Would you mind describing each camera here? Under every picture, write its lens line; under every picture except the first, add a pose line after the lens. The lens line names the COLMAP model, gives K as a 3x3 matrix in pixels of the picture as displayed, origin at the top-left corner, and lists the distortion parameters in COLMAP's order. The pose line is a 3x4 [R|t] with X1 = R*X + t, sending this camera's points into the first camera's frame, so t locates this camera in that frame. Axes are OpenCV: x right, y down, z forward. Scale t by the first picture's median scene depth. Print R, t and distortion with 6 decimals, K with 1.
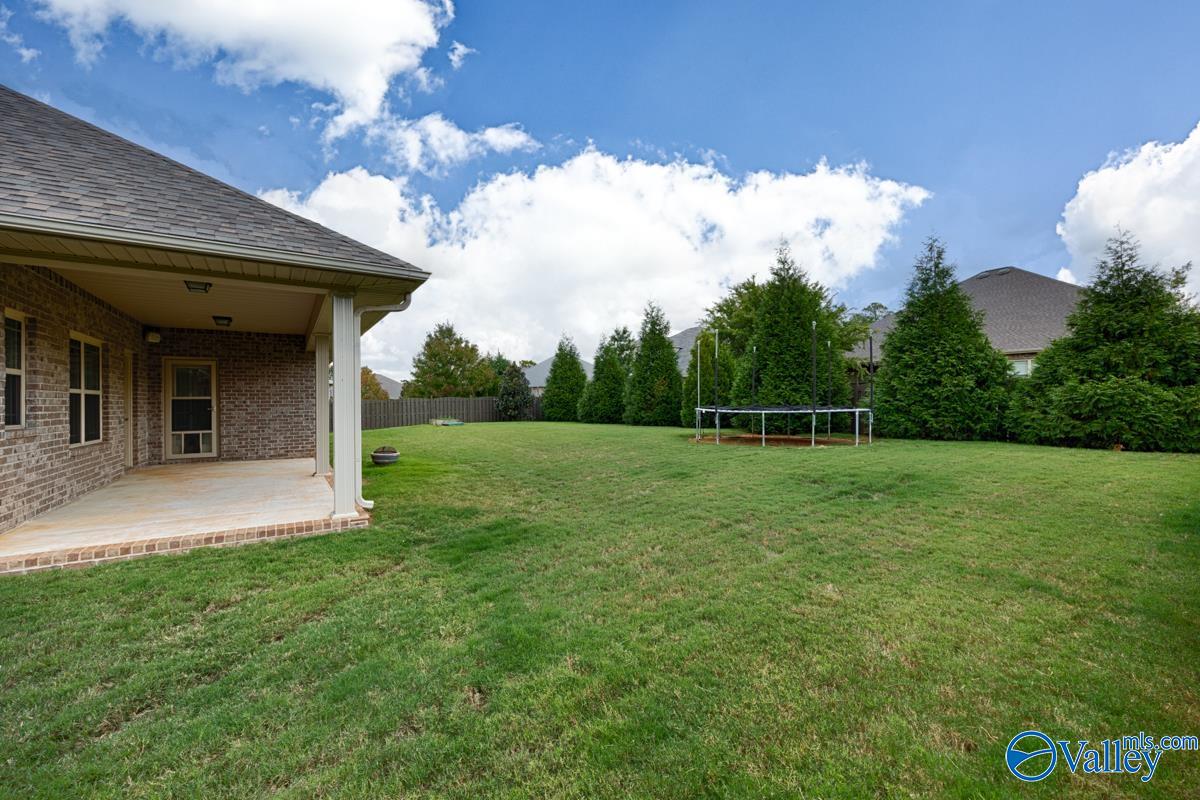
lens RADIAL K [[474.5, 0, 600.0], [0, 474.5, 400.0], [0, 0, 1]] dist [0.000558, 0.000139]
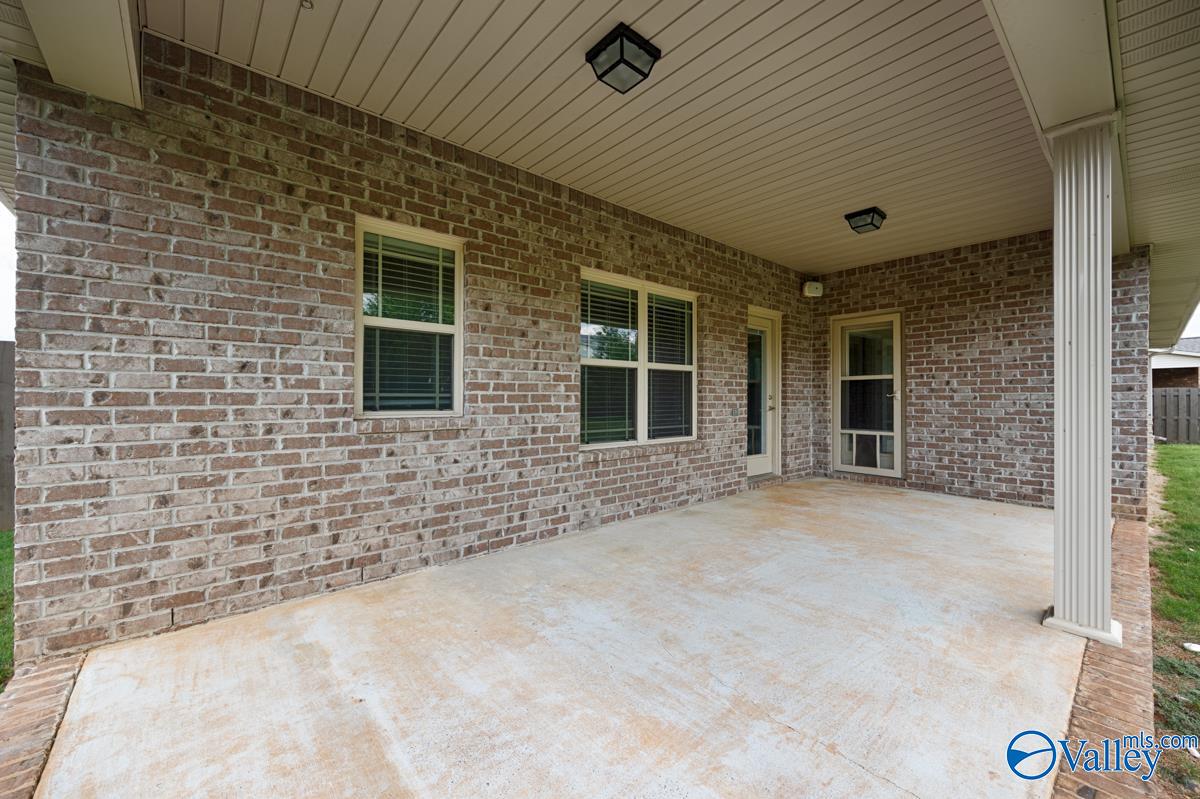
lens RADIAL K [[474.5, 0, 600.0], [0, 474.5, 399.5], [0, 0, 1]] dist [0.000558, 0.000139]
pose [[0.125342, 0.012053, -0.992040, -0.285721], [0.003397, 0.999915, 0.012578, 0.015189], [0.992108, -0.004946, 0.125291, 0.574625]]
